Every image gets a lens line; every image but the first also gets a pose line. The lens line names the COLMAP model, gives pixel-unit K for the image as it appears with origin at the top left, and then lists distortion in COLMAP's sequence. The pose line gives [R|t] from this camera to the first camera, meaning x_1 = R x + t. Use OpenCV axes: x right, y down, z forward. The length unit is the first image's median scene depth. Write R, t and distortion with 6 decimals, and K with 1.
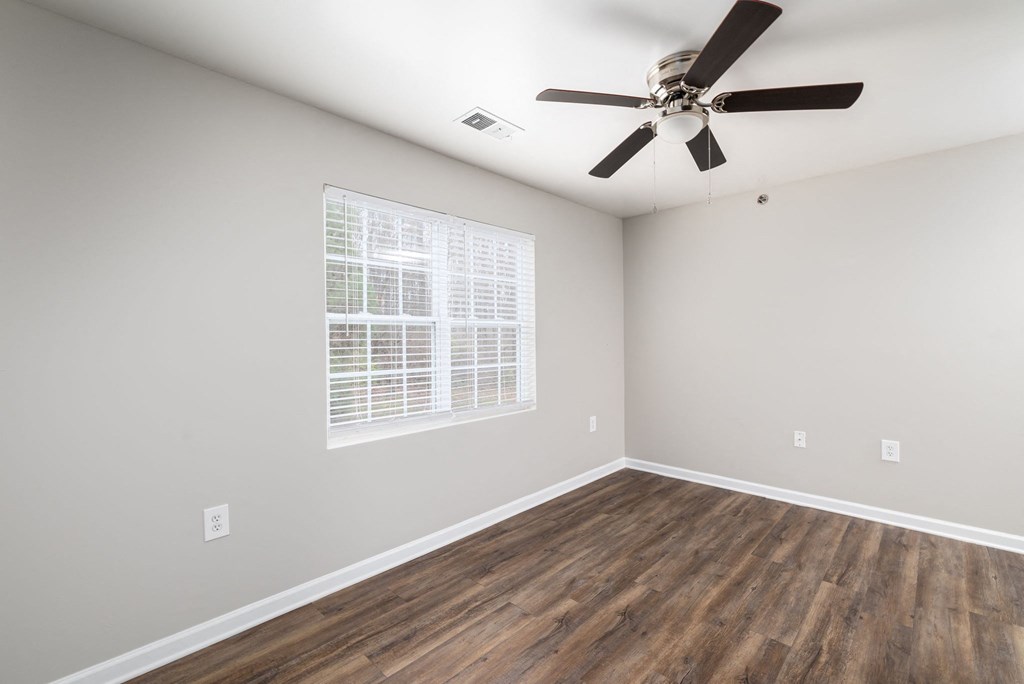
lens RADIAL K [[447.5, 0, 510.9], [0, 447.5, 340.4], [0, 0, 1]] dist [0.002846, 0.000681]
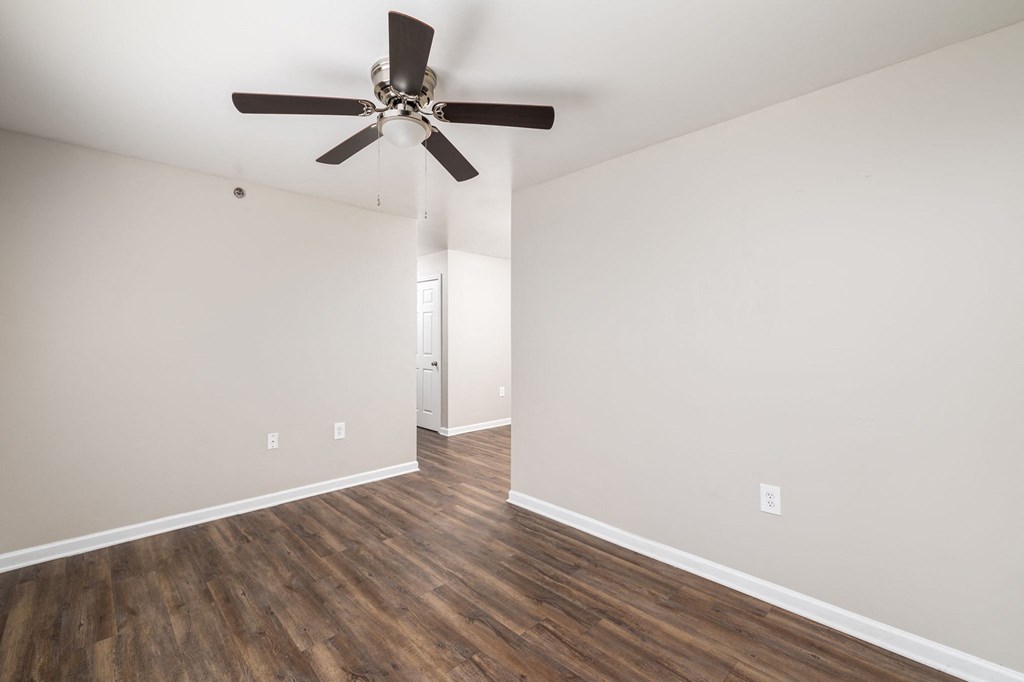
lens RADIAL K [[440.4, 0, 514.1], [0, 440.4, 338.8], [0, 0, 1]] dist [-0.002059, 0.000917]
pose [[0.022874, 0.006709, 0.999716, -0.430107], [0.006535, 0.999955, -0.006860, -0.003158], [-0.999717, 0.006690, 0.022829, 0.528935]]
